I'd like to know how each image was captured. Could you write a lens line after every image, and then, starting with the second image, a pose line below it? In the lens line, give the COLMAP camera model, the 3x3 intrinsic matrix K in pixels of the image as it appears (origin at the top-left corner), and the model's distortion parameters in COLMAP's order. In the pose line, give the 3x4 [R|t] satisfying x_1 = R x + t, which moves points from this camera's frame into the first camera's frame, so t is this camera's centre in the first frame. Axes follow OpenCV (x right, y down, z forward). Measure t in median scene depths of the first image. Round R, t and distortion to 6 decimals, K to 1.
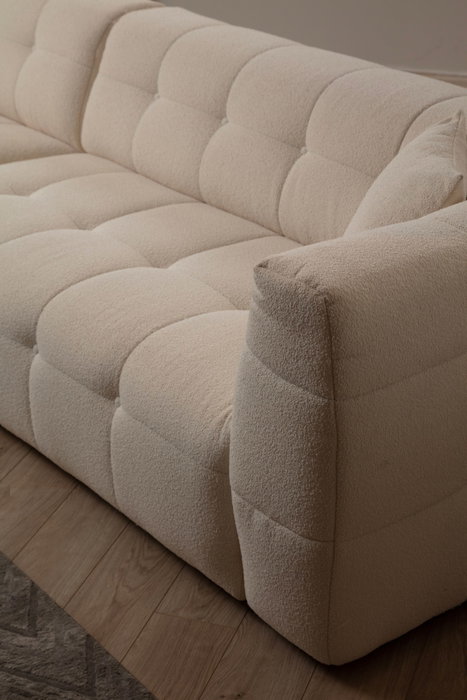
lens RADIAL K [[1498.6, 0, 233.8], [0, 1498.6, 349.4], [0, 0, 1]] dist [0.344289, 0.000000]
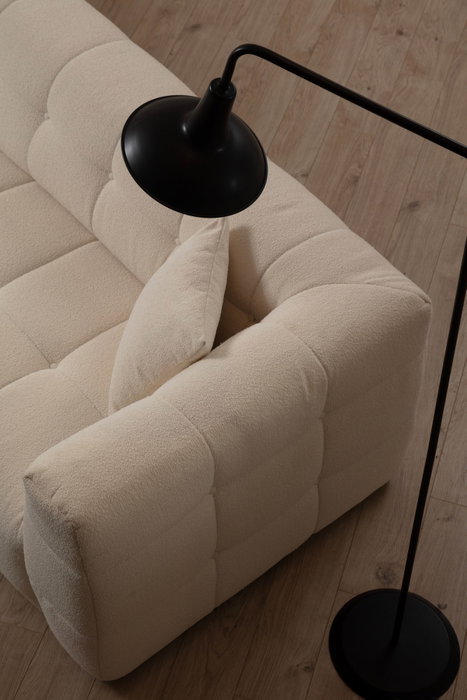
lens RADIAL K [[1381.4, 0, 233.6], [0, 1381.4, 343.1], [0, 0, 1]] dist [0.387216, 0.000000]
pose [[0.999960, -0.004906, 0.007453, 0.162163], [0.001167, 0.900053, 0.435779, -0.593419], [-0.008846, -0.435753, 0.900023, -0.019391]]
